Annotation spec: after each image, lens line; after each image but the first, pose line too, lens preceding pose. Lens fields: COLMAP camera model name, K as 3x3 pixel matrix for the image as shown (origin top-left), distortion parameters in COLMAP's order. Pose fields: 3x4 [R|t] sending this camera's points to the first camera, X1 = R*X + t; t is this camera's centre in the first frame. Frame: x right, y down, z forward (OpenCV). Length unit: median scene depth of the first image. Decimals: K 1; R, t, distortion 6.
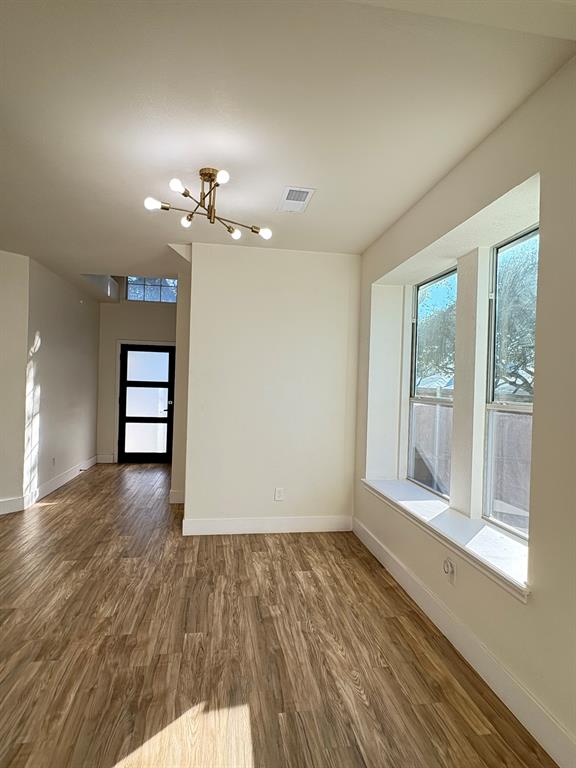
lens RADIAL K [[422.4, 0, 288.0], [0, 422.4, 384.0], [0, 0, 1]] dist [0.000267, 0.000002]
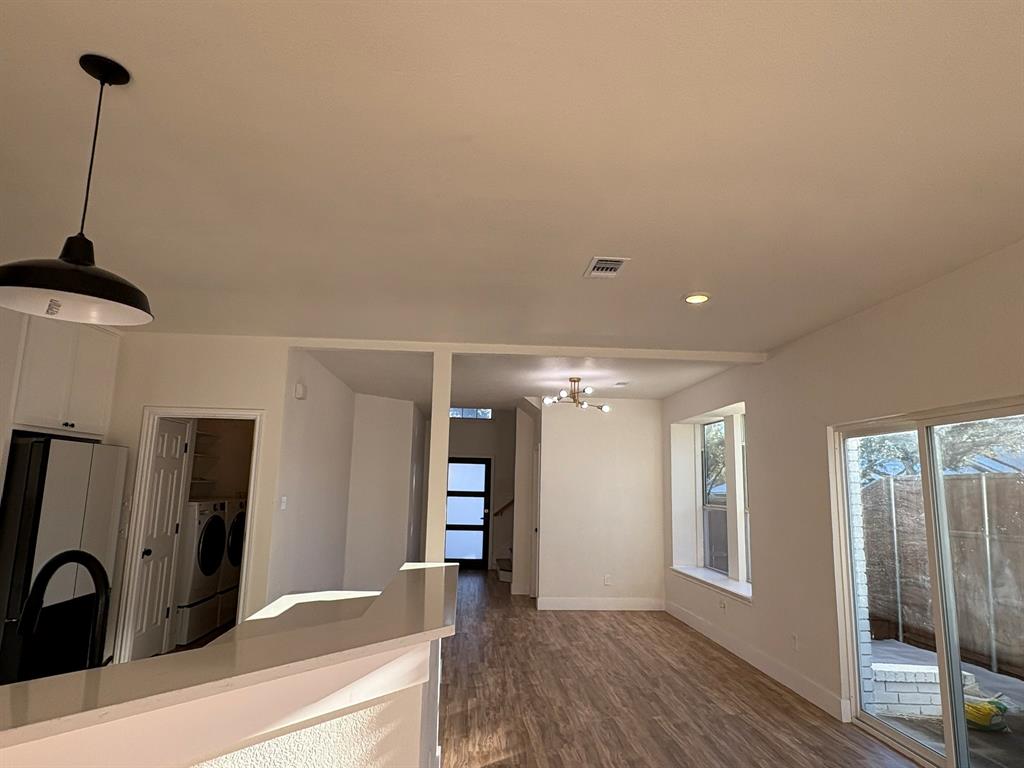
lens RADIAL K [[592.3, 0, 512.0], [0, 592.3, 384.0], [0, 0, 1]] dist [-0.085606, -0.000130]
pose [[0.997138, -0.024501, -0.071522, -0.173301], [0.012530, 0.986504, -0.163258, -0.050936], [0.074556, 0.161895, 0.983988, -0.919232]]
